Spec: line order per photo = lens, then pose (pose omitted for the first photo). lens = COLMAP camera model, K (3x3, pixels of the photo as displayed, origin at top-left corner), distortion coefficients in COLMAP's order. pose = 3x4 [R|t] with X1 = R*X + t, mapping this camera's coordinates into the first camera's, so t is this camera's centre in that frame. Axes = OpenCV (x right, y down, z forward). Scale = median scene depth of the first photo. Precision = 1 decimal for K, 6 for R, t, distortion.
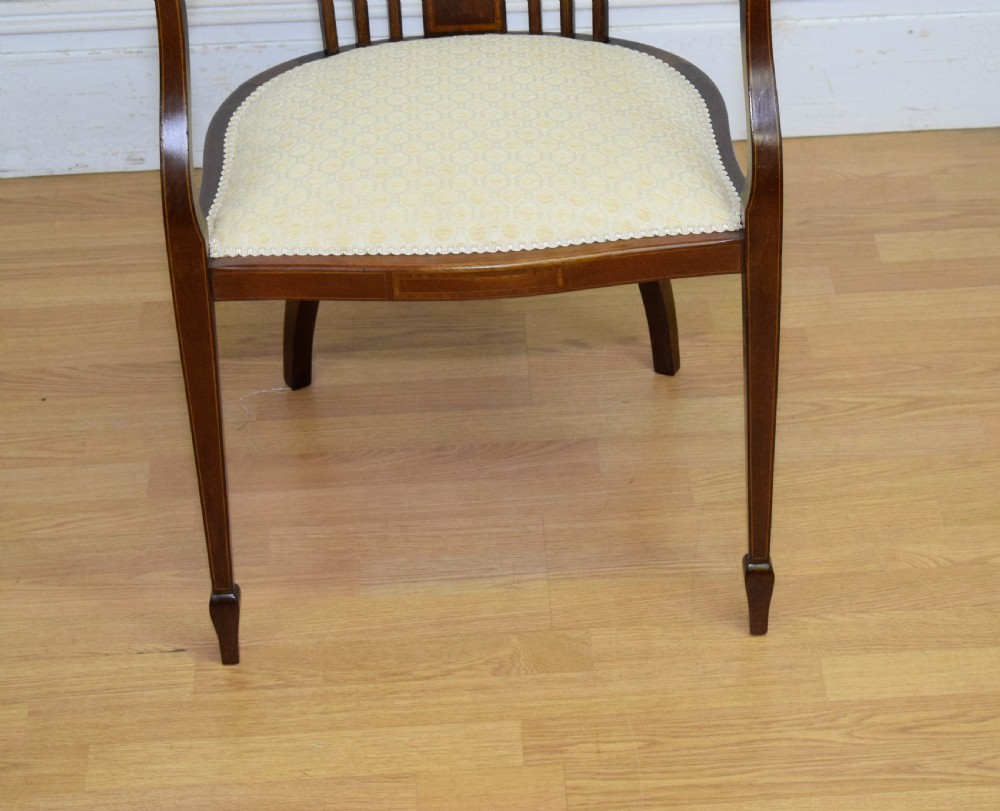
lens RADIAL K [[2897.9, 0, 592.2], [0, 2897.9, 407.2], [0, 0, 1]] dist [-0.034017, 0.177464]
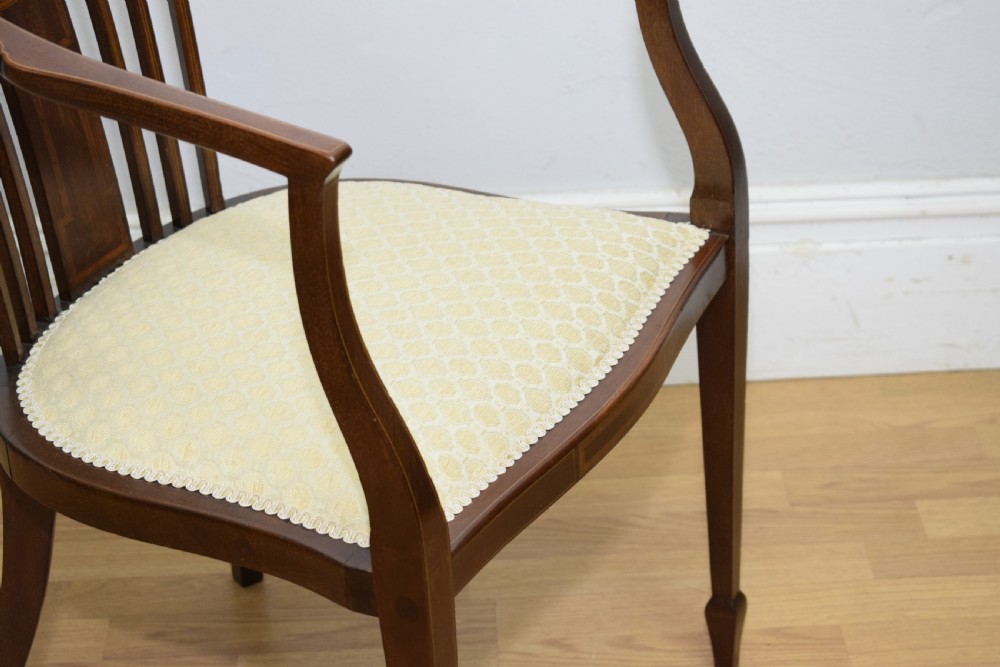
lens RADIAL K [[2275.7, 0, 500.0], [0, 2275.7, 333.5], [0, 0, 1]] dist [-0.040028, 0.159987]
pose [[0.999420, 0.003383, -0.033879, -0.000480], [-0.006020, 0.996932, -0.078040, -0.055895], [0.033511, 0.078199, 0.996374, 0.338867]]
